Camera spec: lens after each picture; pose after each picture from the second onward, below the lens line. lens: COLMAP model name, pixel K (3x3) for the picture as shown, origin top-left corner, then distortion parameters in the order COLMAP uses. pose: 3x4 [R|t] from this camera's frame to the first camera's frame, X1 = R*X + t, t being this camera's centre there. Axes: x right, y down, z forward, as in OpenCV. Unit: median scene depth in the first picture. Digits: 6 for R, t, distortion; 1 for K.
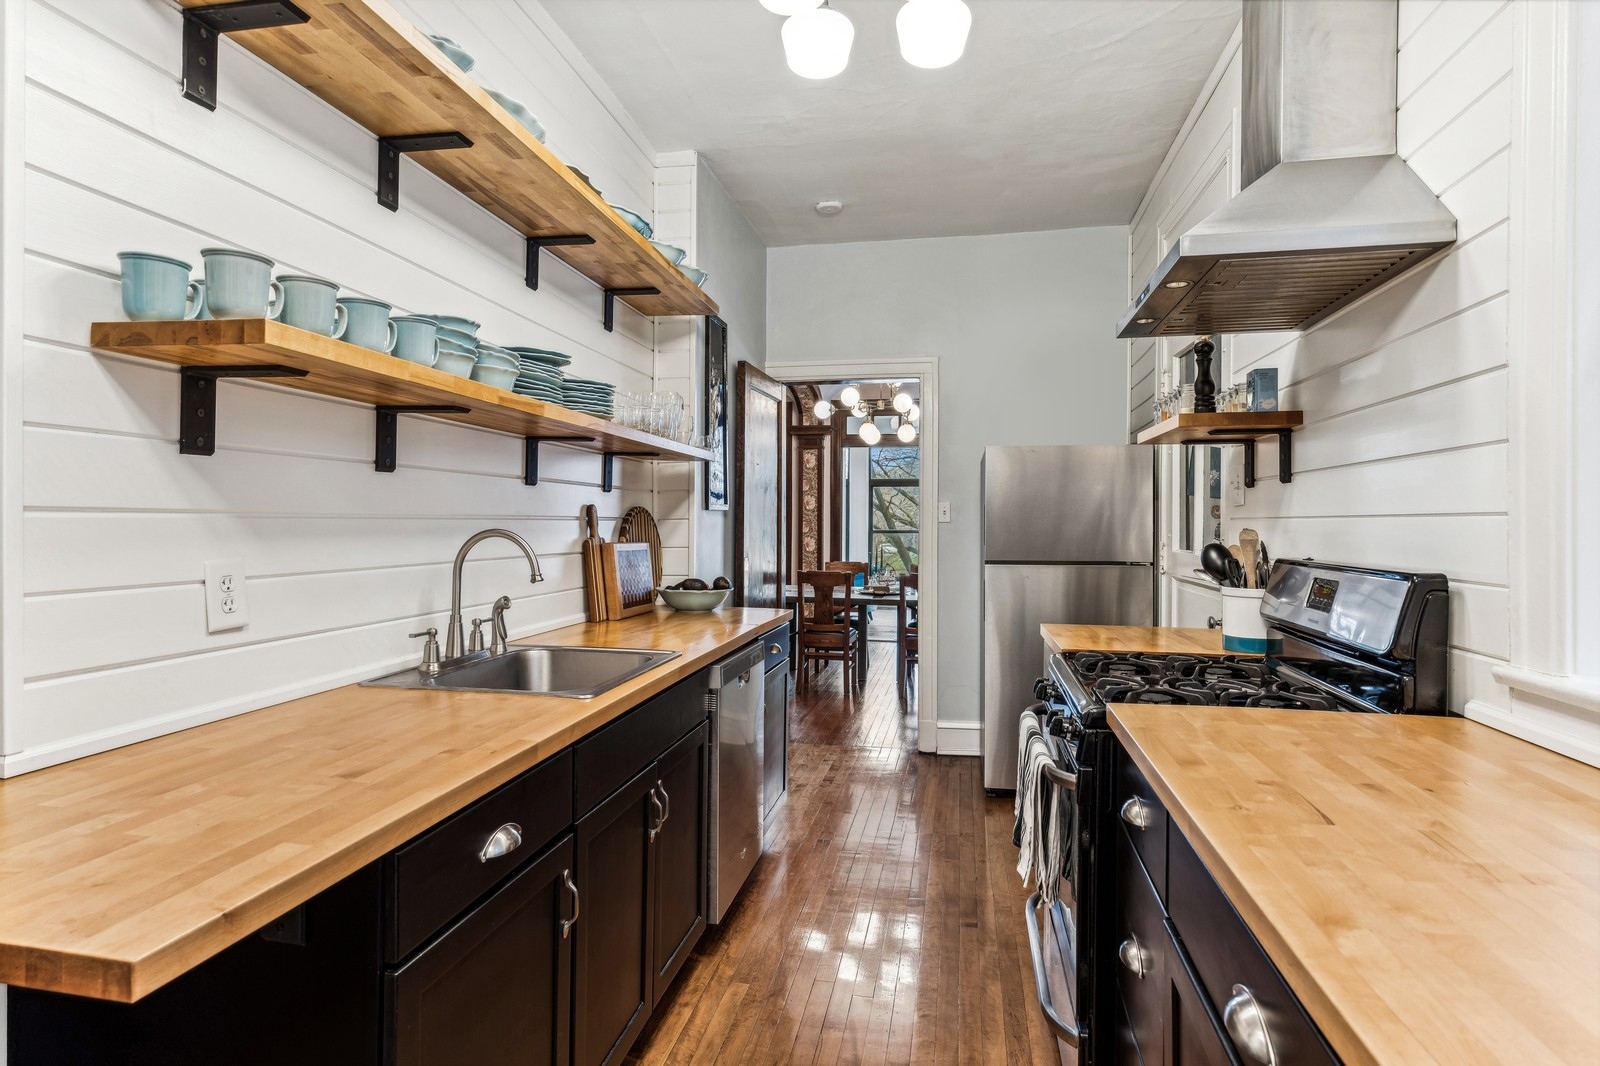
lens RADIAL K [[871.4, 0, 794.7], [0, 871.4, 523.7], [0, 0, 1]] dist [0.020515, -0.000791]
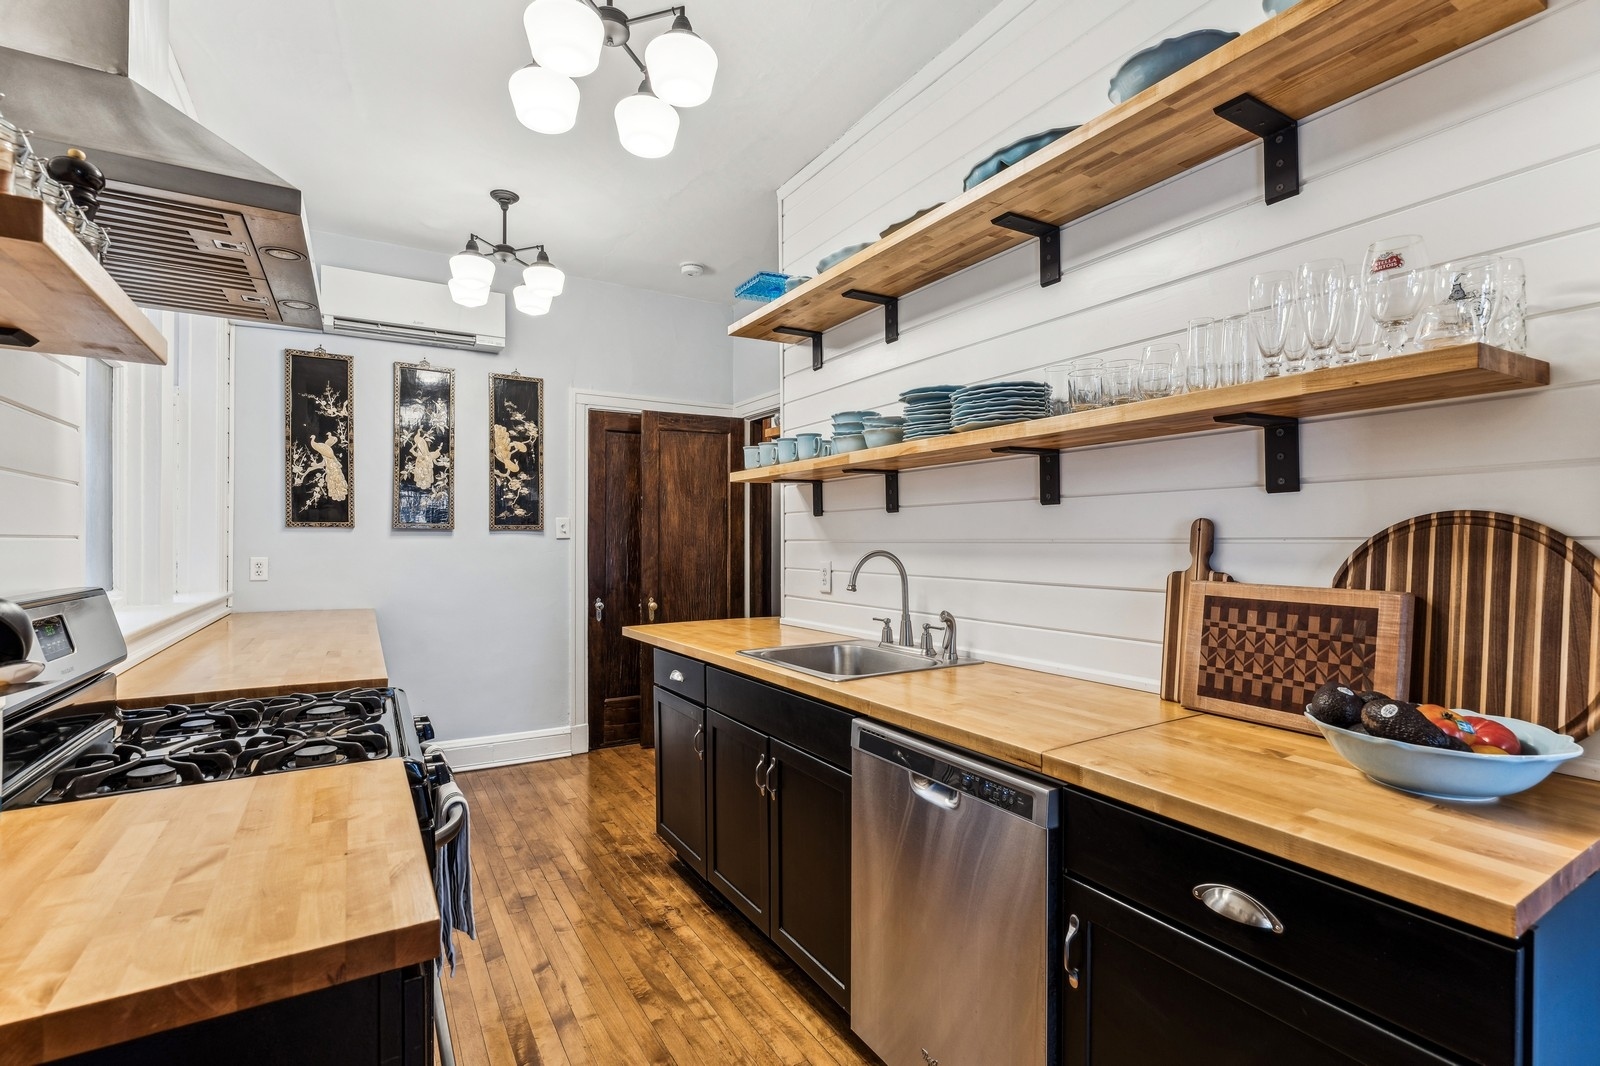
lens RADIAL K [[734.0, 0, 807.0], [0, 734.0, 540.7], [0, 0, 1]] dist [-0.001714, 0.000999]
pose [[-0.731575, -0.014155, -0.681614, 0.601978], [-0.013824, 0.999887, -0.005926, 0.001907], [0.681620, 0.005087, -0.731688, 2.126288]]
